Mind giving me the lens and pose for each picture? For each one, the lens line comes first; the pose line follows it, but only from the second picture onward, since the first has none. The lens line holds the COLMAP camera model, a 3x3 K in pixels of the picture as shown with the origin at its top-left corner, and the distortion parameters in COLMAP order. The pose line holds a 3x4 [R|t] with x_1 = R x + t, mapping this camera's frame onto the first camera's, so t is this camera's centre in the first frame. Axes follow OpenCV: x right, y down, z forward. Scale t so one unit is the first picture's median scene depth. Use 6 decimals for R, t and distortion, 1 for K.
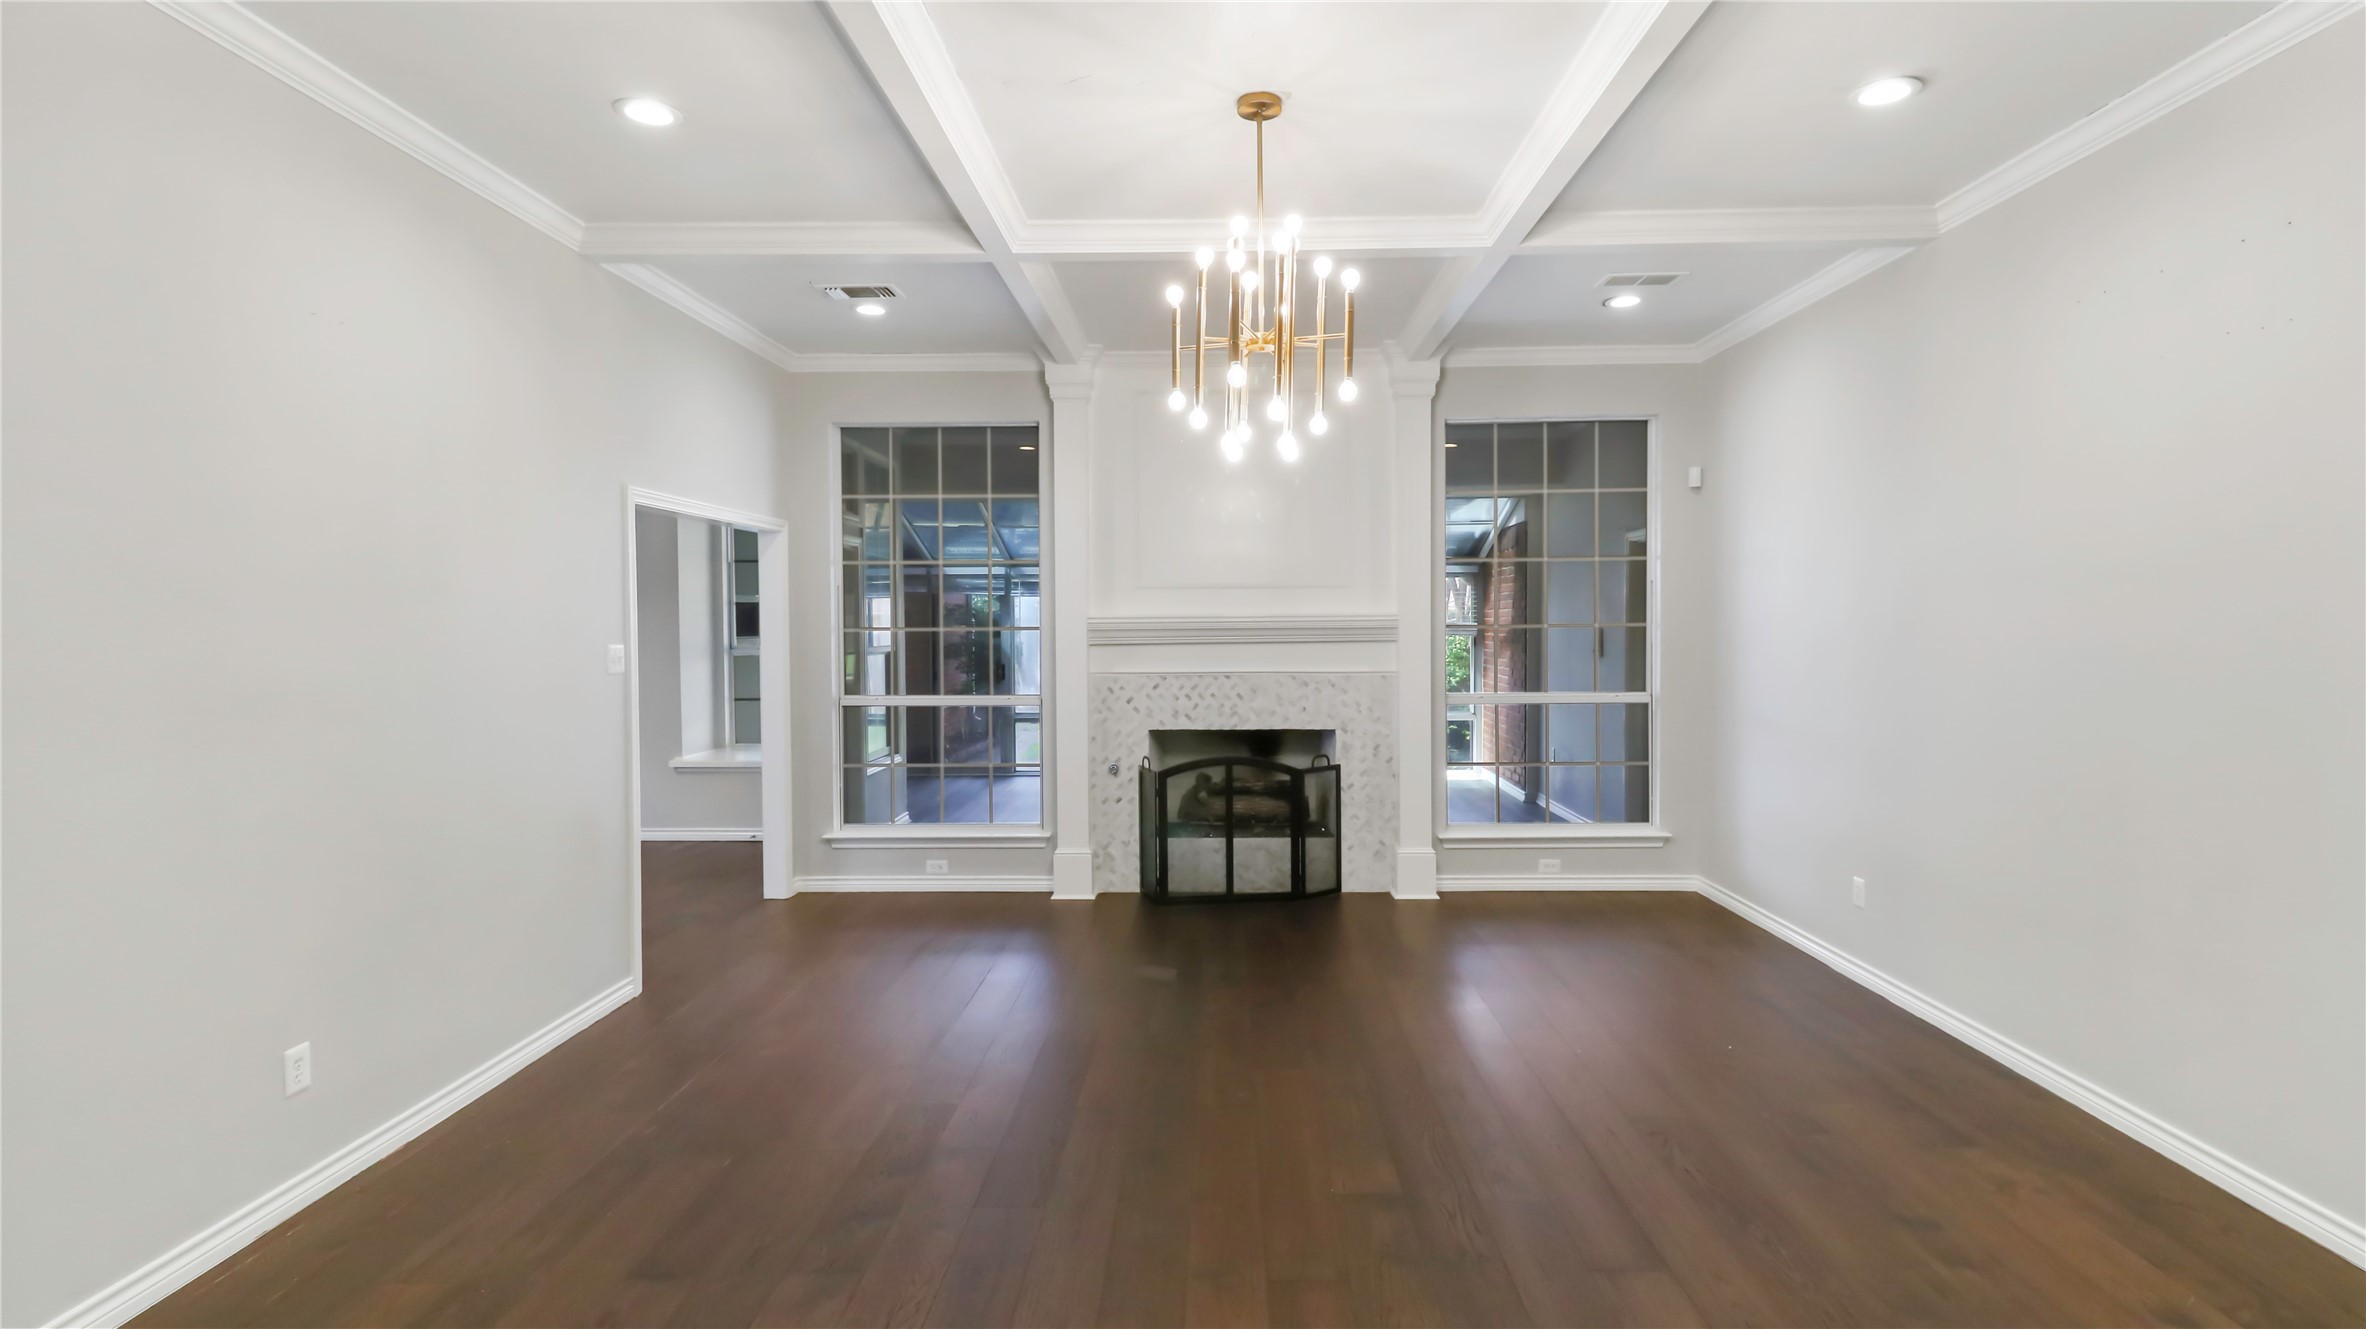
lens RADIAL K [[1123.9, 0, 1188.0], [0, 1123.9, 653.0], [0, 0, 1]] dist [0.010124, -0.006991]
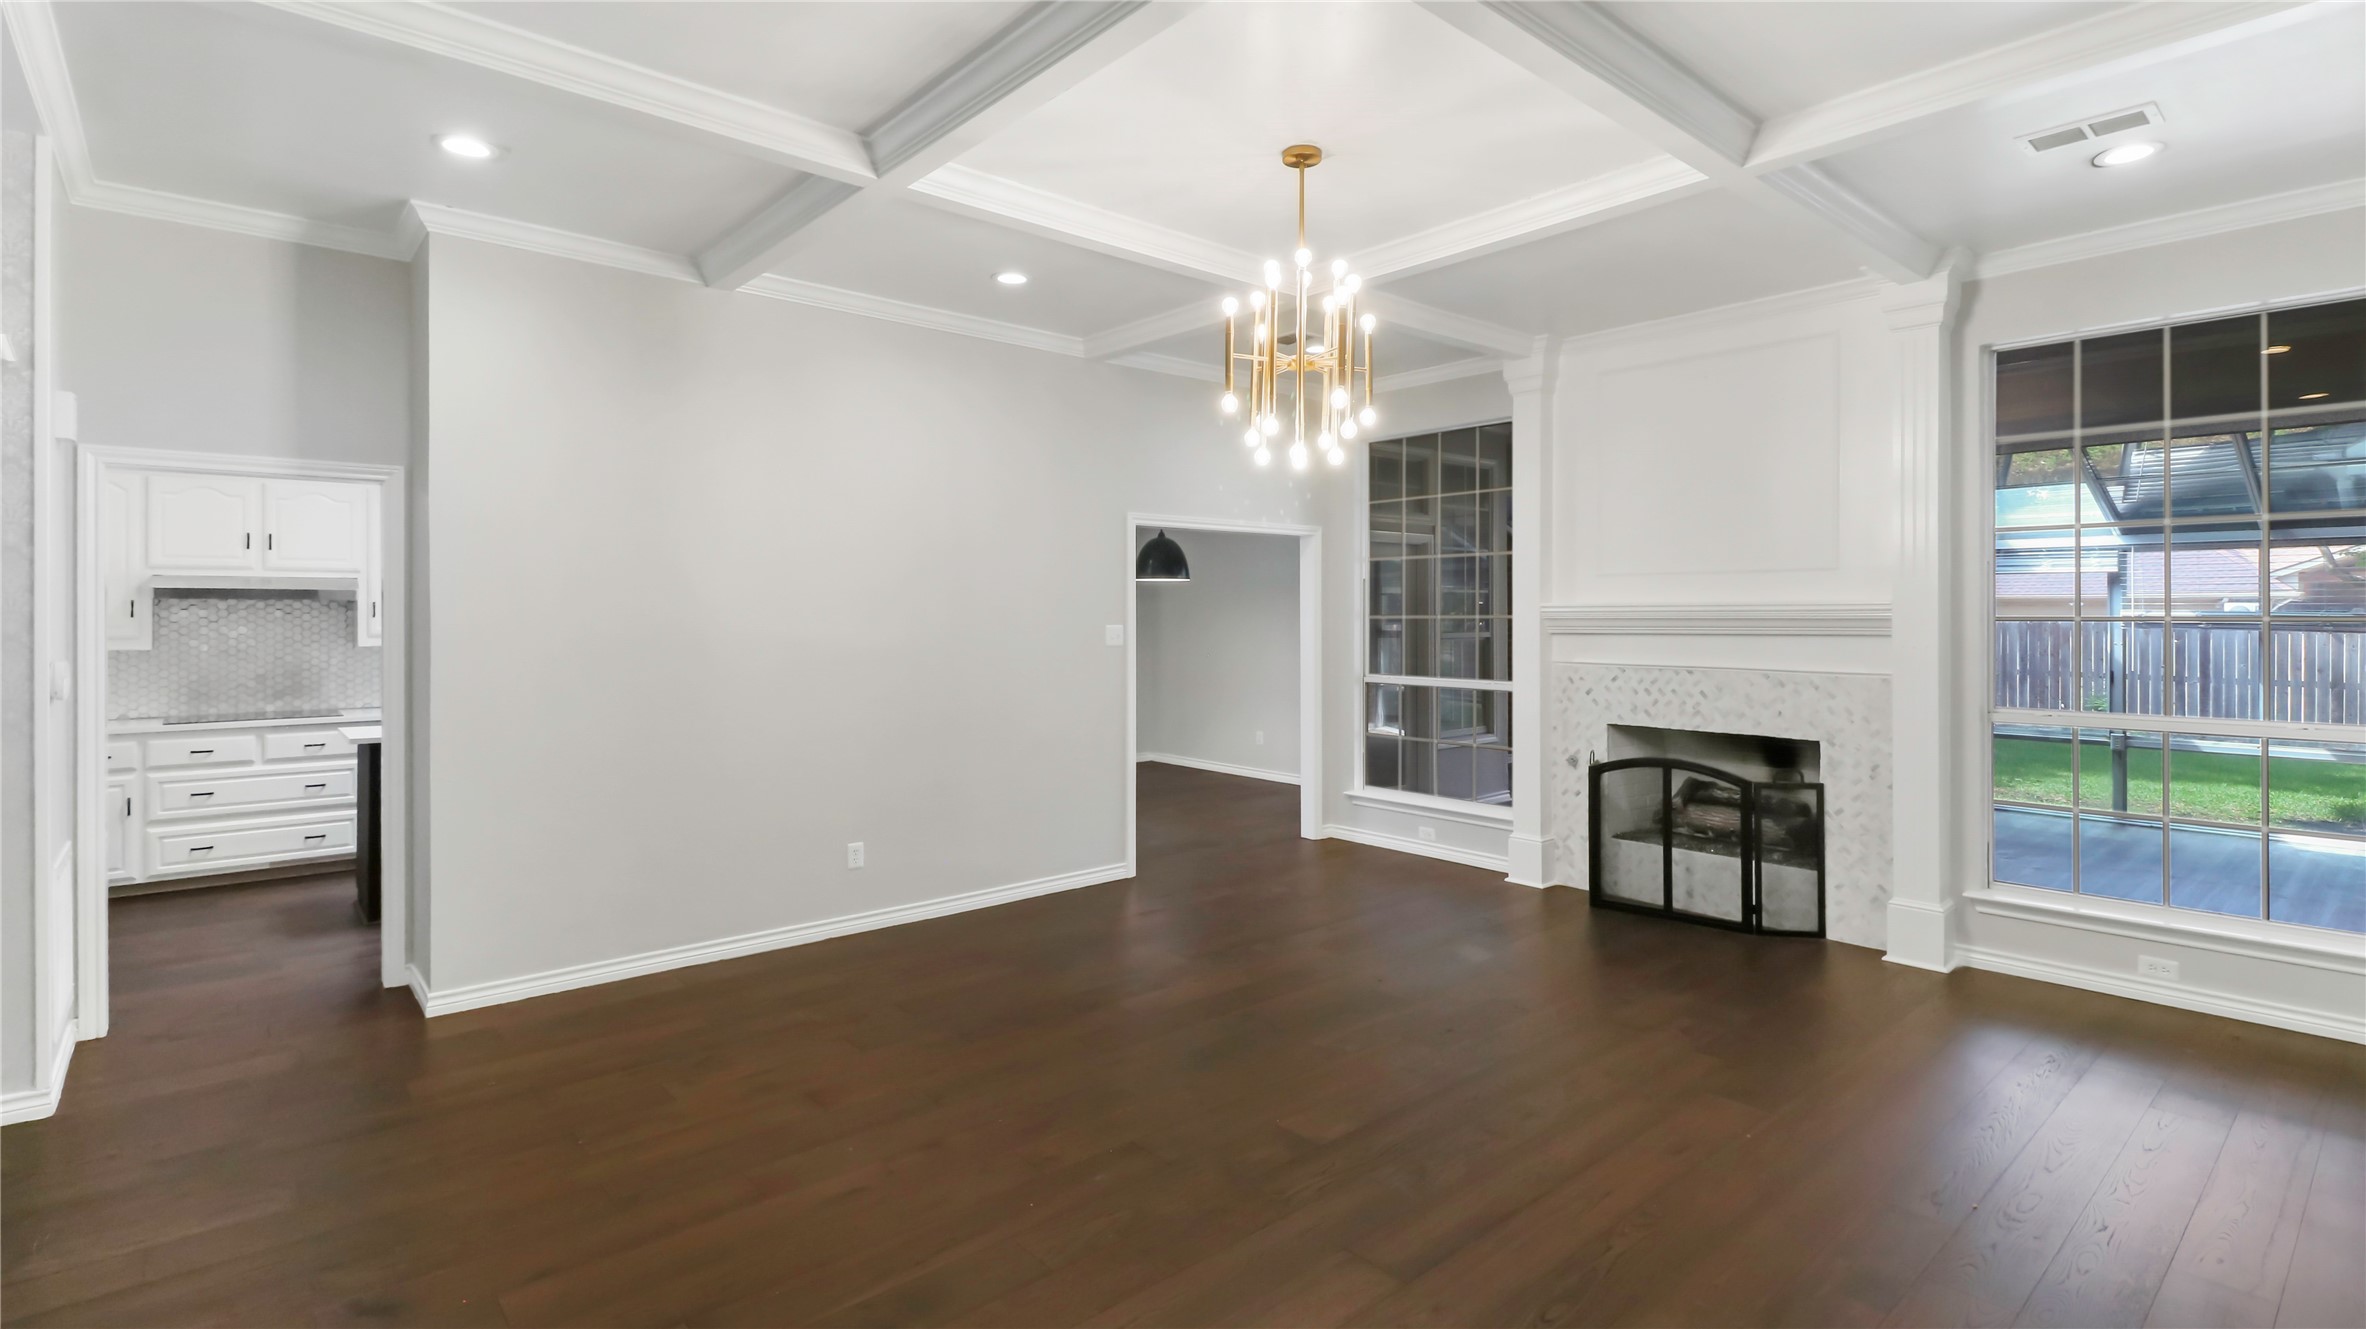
lens RADIAL K [[1123.9, 0, 1181.6], [0, 1123.9, 615.5], [0, 0, 1]] dist [0.010124, -0.006991]
pose [[0.661911, 0.006722, -0.749552, 0.443919], [-0.023616, 0.999650, -0.011891, -0.003810], [0.749211, 0.025572, 0.661838, 0.090704]]
